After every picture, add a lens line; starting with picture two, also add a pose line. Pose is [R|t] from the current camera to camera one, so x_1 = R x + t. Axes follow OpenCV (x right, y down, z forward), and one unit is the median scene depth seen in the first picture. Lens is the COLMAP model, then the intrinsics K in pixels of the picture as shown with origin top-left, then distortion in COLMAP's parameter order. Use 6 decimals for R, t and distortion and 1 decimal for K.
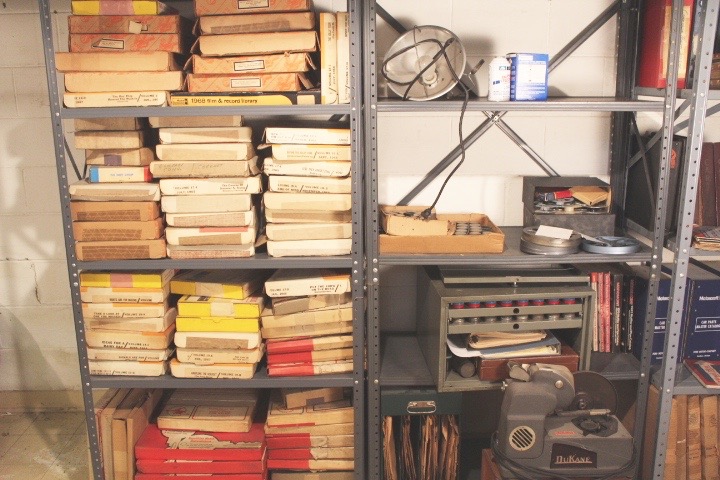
lens RADIAL K [[693.0, 0, 360.0], [0, 693.0, 240.0], [0, 0, 1]] dist [-0.145427, 0.159491]
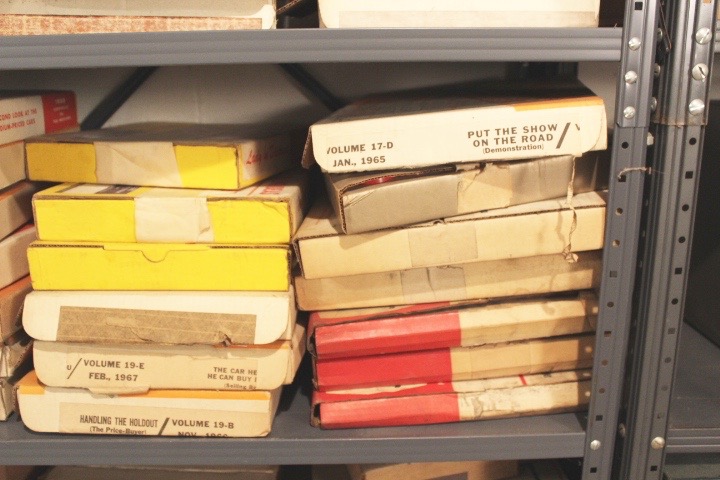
lens RADIAL K [[693.0, 0, 360.0], [0, 693.0, 240.0], [0, 0, 1]] dist [-0.145427, 0.159491]
pose [[0.999985, -0.003140, -0.004587, -0.115529], [0.003314, 0.999251, 0.038553, 0.100665], [0.004463, -0.038568, 0.999246, 0.701498]]
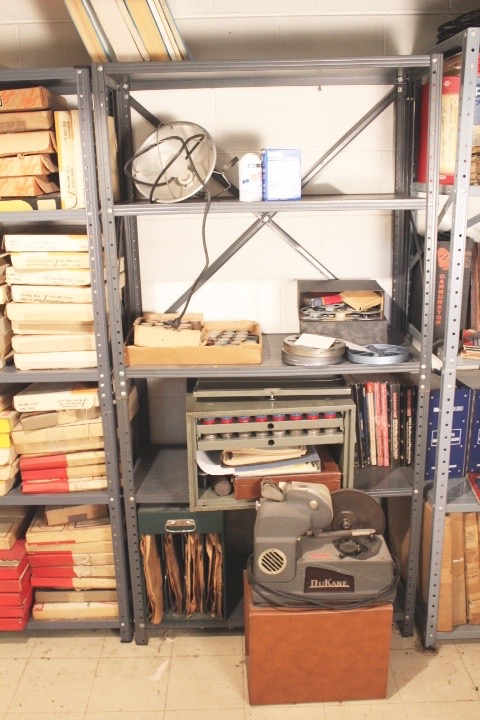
lens RADIAL K [[693.0, 0, 240.0], [0, 693.0, 360.0], [0, 0, 1]] dist [-0.145427, 0.159491]
pose [[0.999928, -0.009976, -0.006697, 0.185335], [0.010224, 0.999222, 0.038093, -0.022613], [0.006311, -0.038159, 0.999252, 0.056483]]
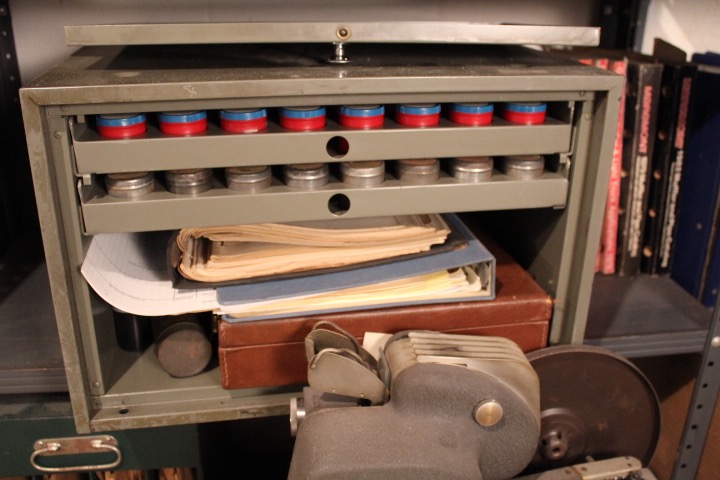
lens RADIAL K [[693.0, 0, 360.0], [0, 693.0, 240.0], [0, 0, 1]] dist [-0.145427, 0.159491]
pose [[0.993868, -0.020953, 0.108570, 0.197691], [0.004477, 0.988703, 0.149823, 0.095083], [-0.110482, -0.148418, 0.982734, 0.695507]]
